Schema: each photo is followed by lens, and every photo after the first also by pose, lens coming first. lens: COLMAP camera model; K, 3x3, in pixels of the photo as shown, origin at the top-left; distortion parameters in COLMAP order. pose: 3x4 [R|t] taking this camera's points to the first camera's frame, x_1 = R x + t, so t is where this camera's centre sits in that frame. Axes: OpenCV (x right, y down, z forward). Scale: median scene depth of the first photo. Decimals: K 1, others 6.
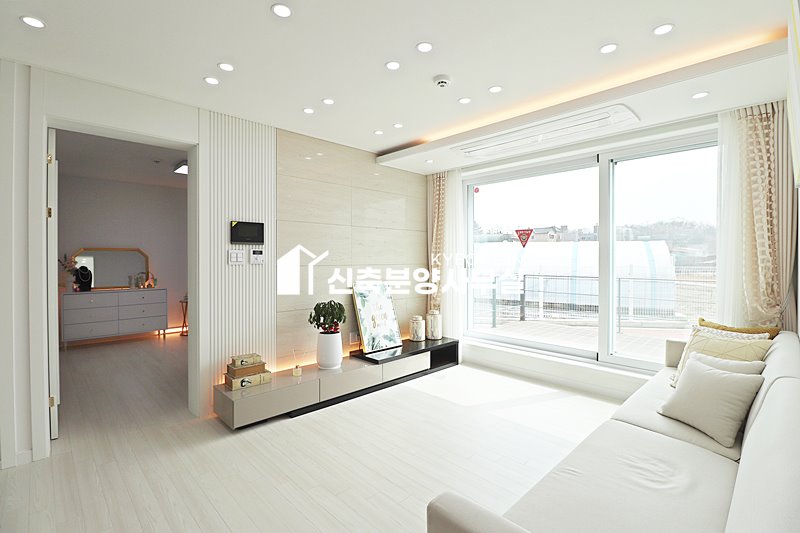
lens RADIAL K [[368.5, 0, 402.2], [0, 368.5, 260.3], [0, 0, 1]] dist [-0.000264, -0.000040]
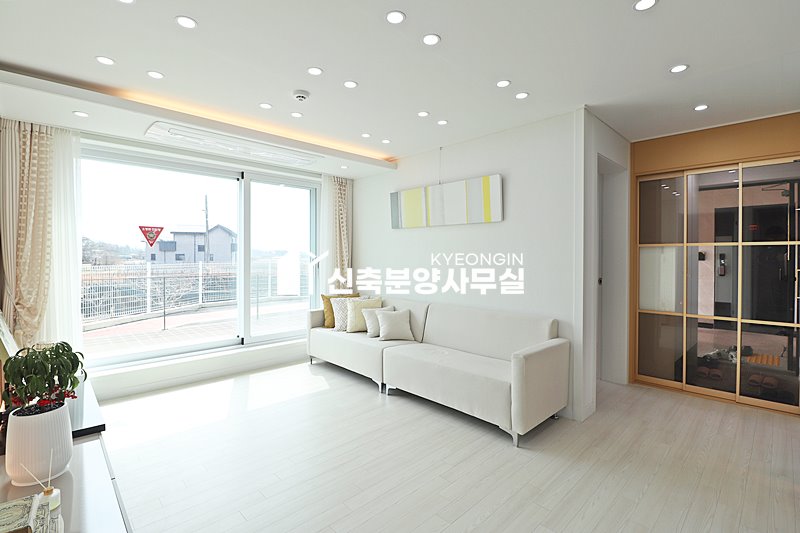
lens RADIAL K [[376.3, 0, 401.7], [0, 376.3, 258.0], [0, 0, 1]] dist [0.000802, -0.000361]
pose [[0.006937, -0.004895, 0.999964, -0.714590], [0.005999, 0.999970, 0.004854, -0.010206], [-0.999958, 0.005965, 0.006967, 0.492566]]
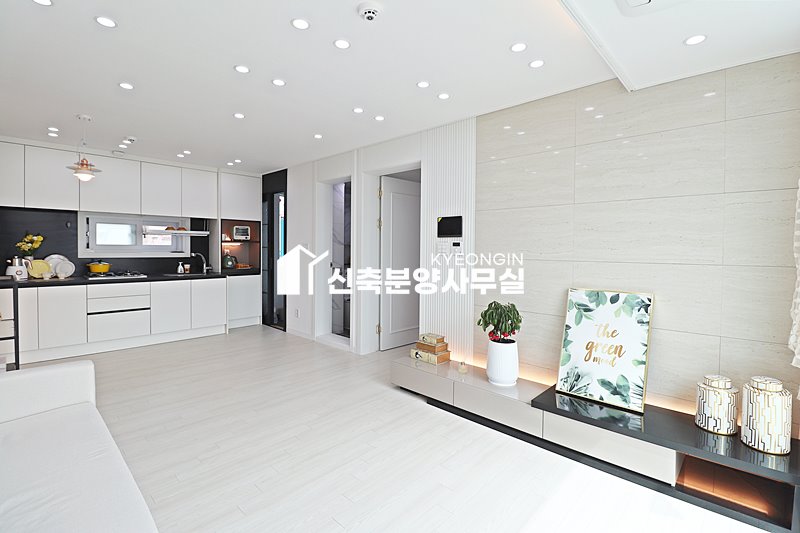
lens RADIAL K [[376.3, 0, 401.7], [0, 376.3, 258.0], [0, 0, 1]] dist [0.000802, -0.000361]
pose [[0.039963, 0.025236, -0.998882, 0.633178], [-0.016213, 0.999566, 0.024604, -0.005857], [0.999070, 0.015212, 0.040355, 0.744146]]
